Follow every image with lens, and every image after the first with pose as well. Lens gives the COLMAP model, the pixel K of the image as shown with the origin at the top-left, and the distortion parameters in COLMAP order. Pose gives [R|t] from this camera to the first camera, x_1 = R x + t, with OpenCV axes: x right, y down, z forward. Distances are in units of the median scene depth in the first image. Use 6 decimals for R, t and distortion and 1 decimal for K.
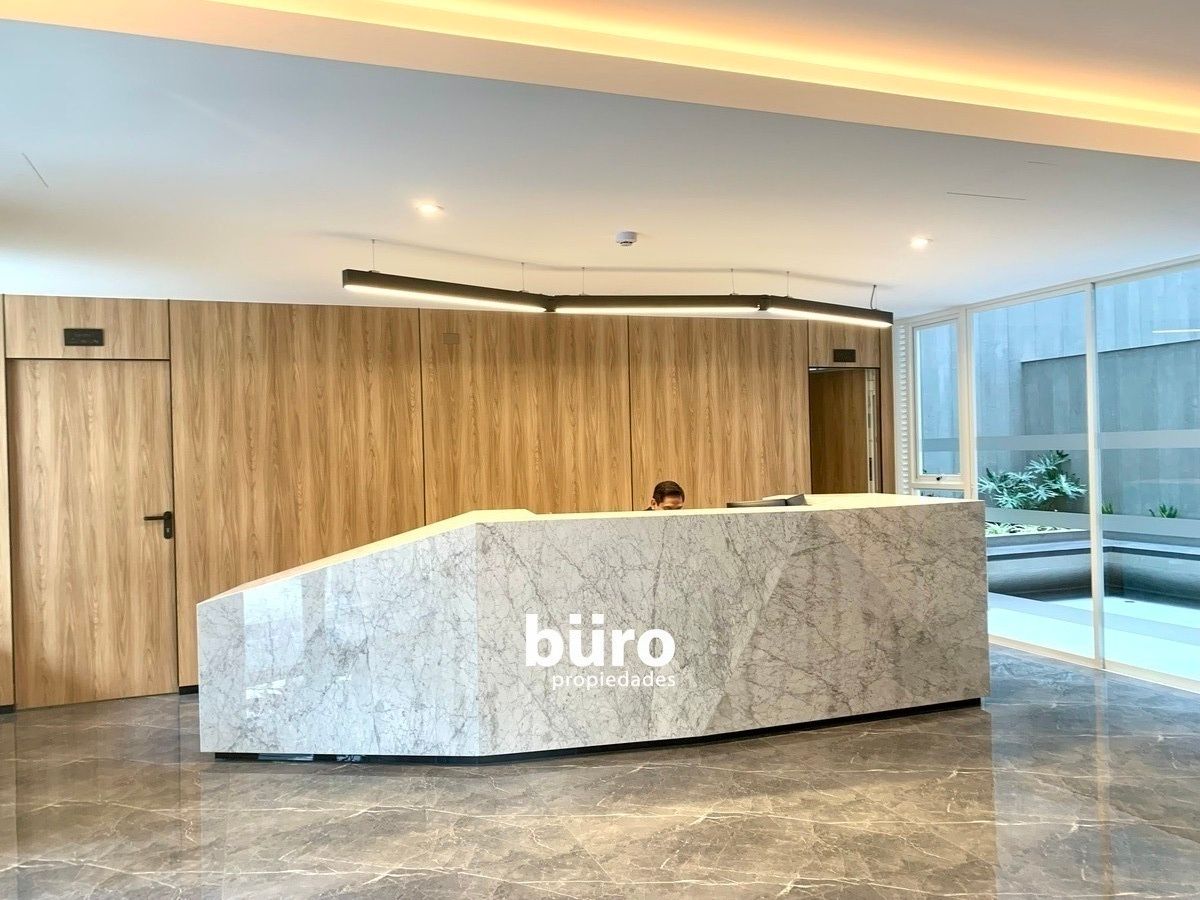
lens RADIAL K [[916.9, 0, 598.3], [0, 916.9, 453.8], [0, 0, 1]] dist [0.041783, 0.002197]
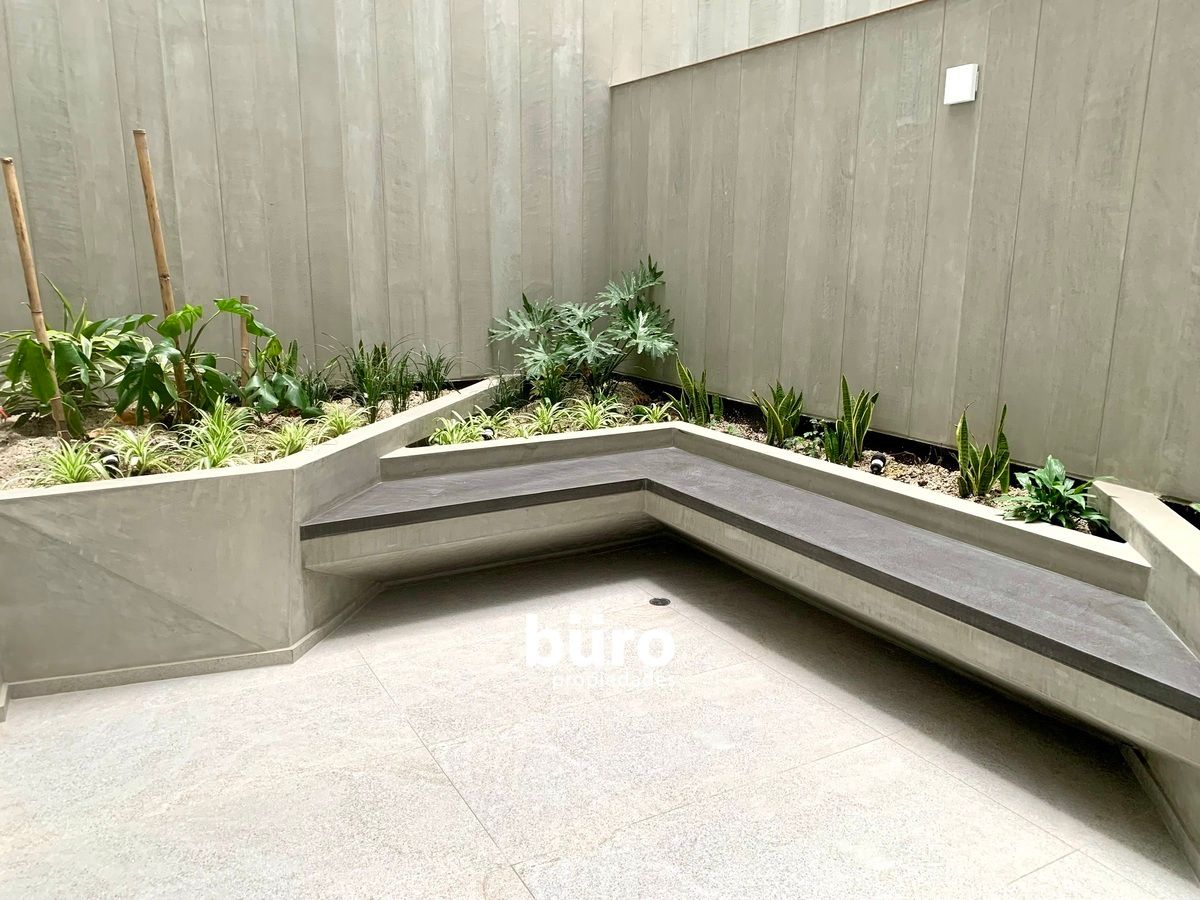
lens RADIAL K [[916.9, 0, 603.0], [0, 916.9, 450.8], [0, 0, 1]] dist [0.041783, 0.002197]
pose [[0.988258, 0.000975, 0.152791, 0.394754], [-0.033424, 0.977141, 0.209947, -0.008608], [-0.149094, -0.212588, 0.965700, 0.482189]]
